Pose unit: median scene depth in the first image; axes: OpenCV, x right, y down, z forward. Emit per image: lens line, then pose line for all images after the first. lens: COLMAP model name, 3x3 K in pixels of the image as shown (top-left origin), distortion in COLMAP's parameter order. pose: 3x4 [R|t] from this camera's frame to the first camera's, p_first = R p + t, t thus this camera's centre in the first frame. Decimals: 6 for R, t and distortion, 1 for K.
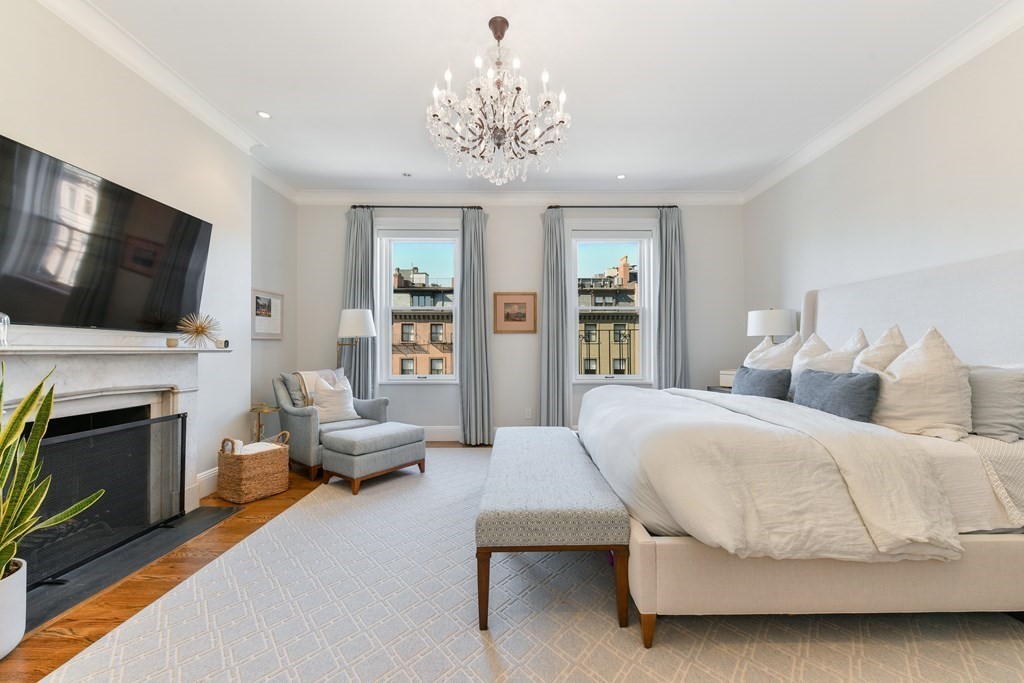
lens RADIAL K [[399.5, 0, 515.5], [0, 399.5, 345.8], [0, 0, 1]] dist [0.009309, -0.001418]
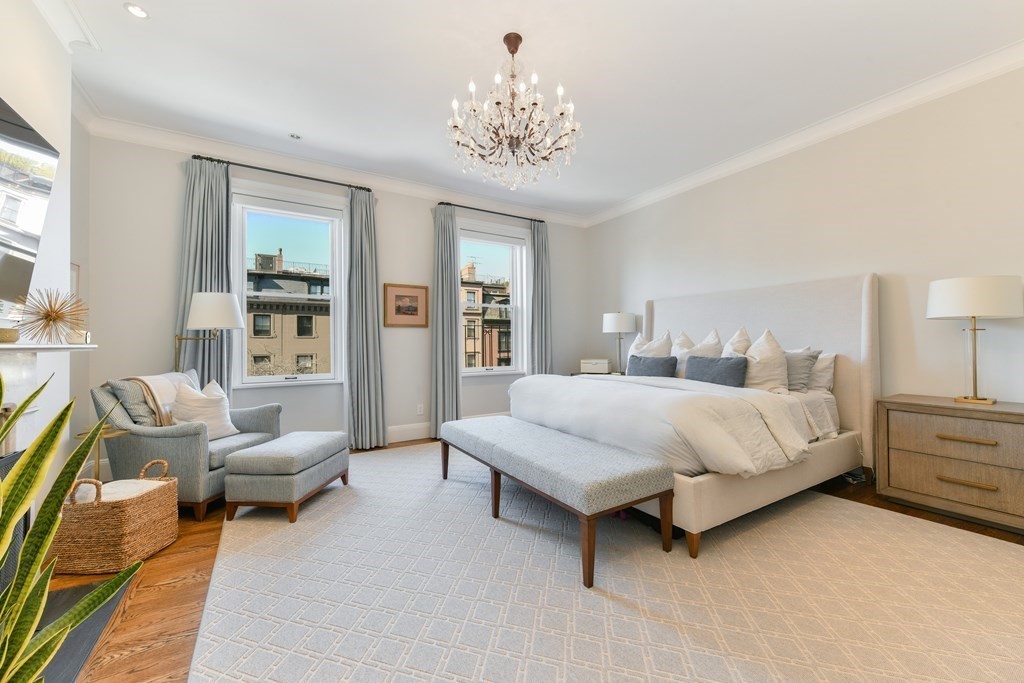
lens RADIAL K [[399.5, 0, 514.3], [0, 399.5, 338.1], [0, 0, 1]] dist [0.009309, -0.001418]
pose [[0.857860, 0.001656, 0.513881, -0.344600], [0.001142, 0.999986, -0.005130, 0.000092], [-0.513882, 0.004988, 0.857846, 0.048853]]
